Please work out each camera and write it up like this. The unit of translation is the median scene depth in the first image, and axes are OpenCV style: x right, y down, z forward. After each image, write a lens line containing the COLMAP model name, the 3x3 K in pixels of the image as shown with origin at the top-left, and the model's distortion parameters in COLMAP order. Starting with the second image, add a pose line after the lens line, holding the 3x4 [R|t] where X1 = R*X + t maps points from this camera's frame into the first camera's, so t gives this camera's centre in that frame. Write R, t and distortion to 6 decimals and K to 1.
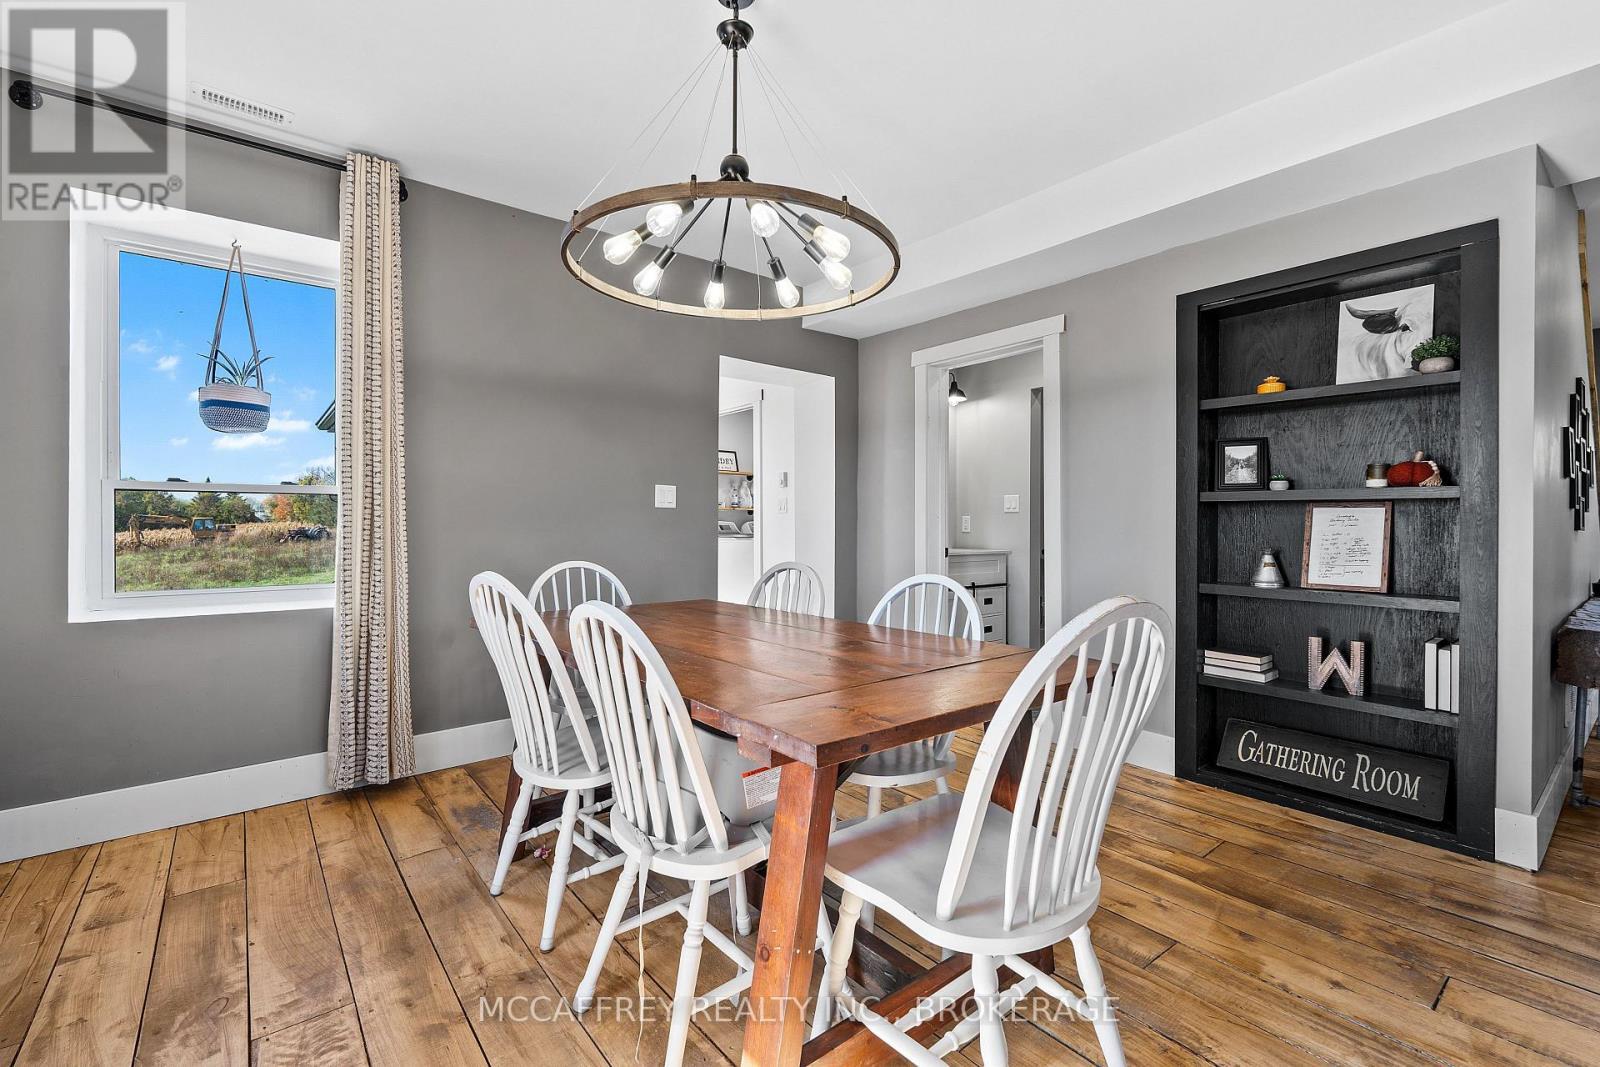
lens RADIAL K [[694.7, 0, 804.0], [0, 694.7, 531.7], [0, 0, 1]] dist [-0.010517, -0.000128]
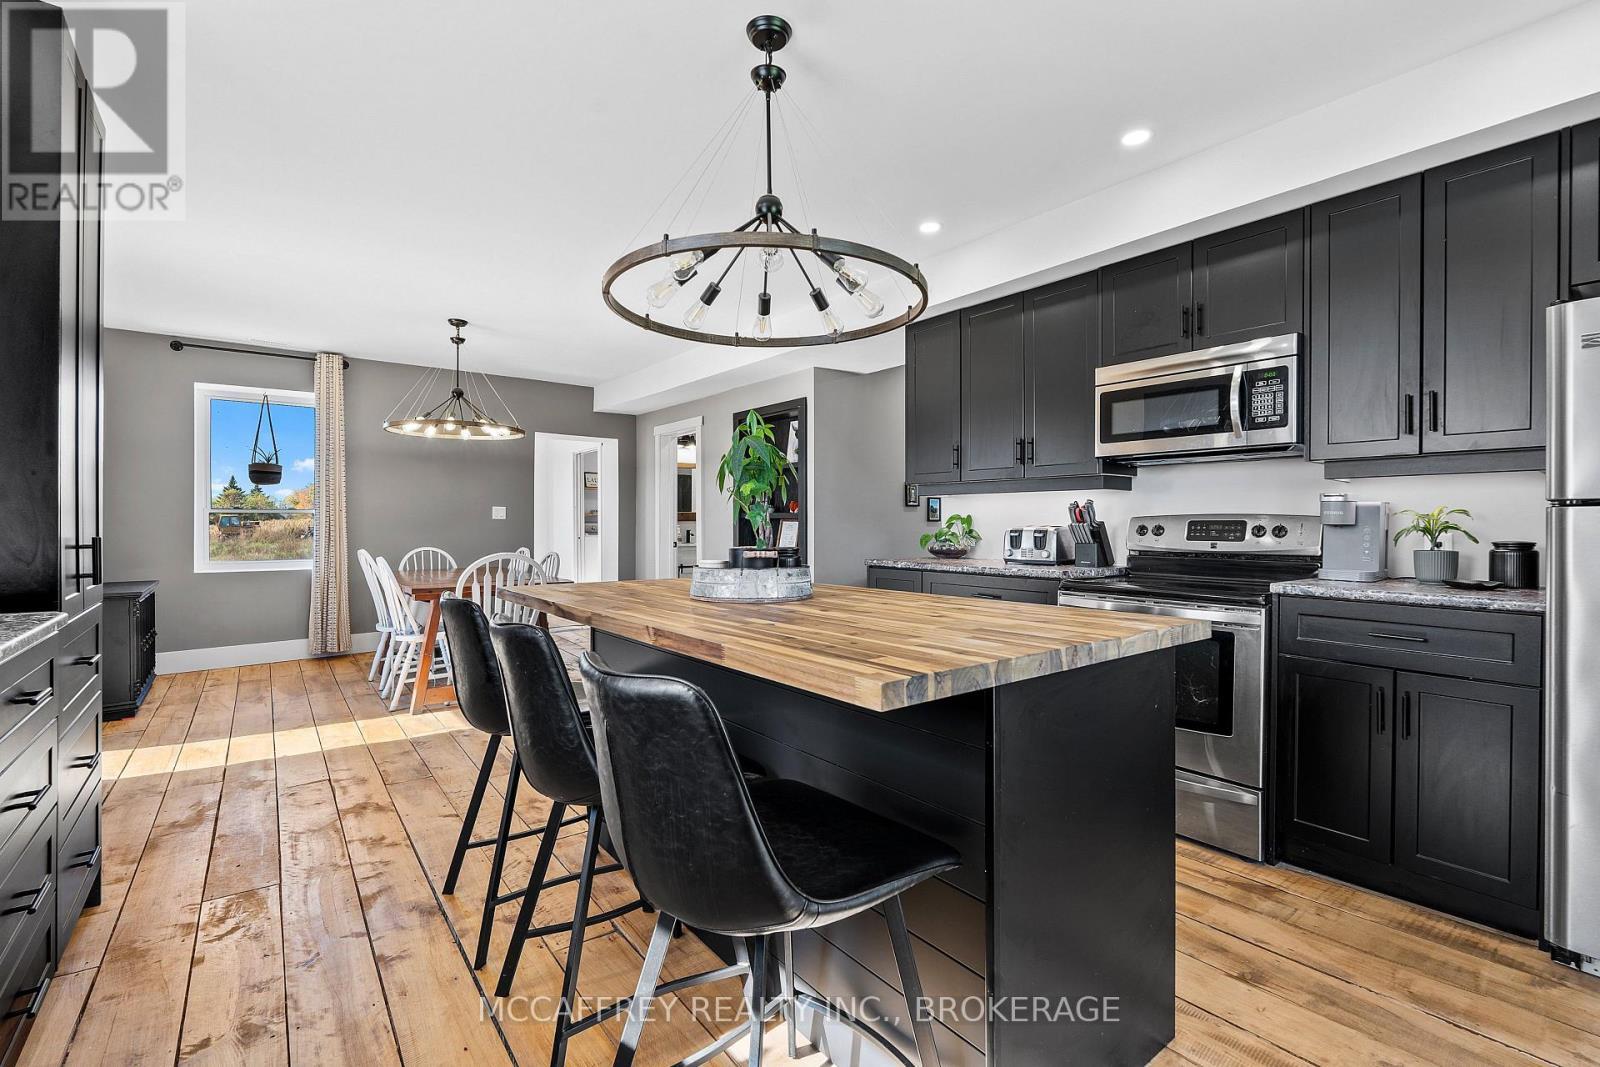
lens RADIAL K [[698.7, 0, 788.5], [0, 698.7, 539.7], [0, 0, 1]] dist [-0.006084, 0.000336]
pose [[0.999213, 0.006390, -0.039148, 0.839352], [-0.005905, 0.999905, 0.012473, -0.012740], [0.039224, -0.012232, 0.999156, -1.045420]]
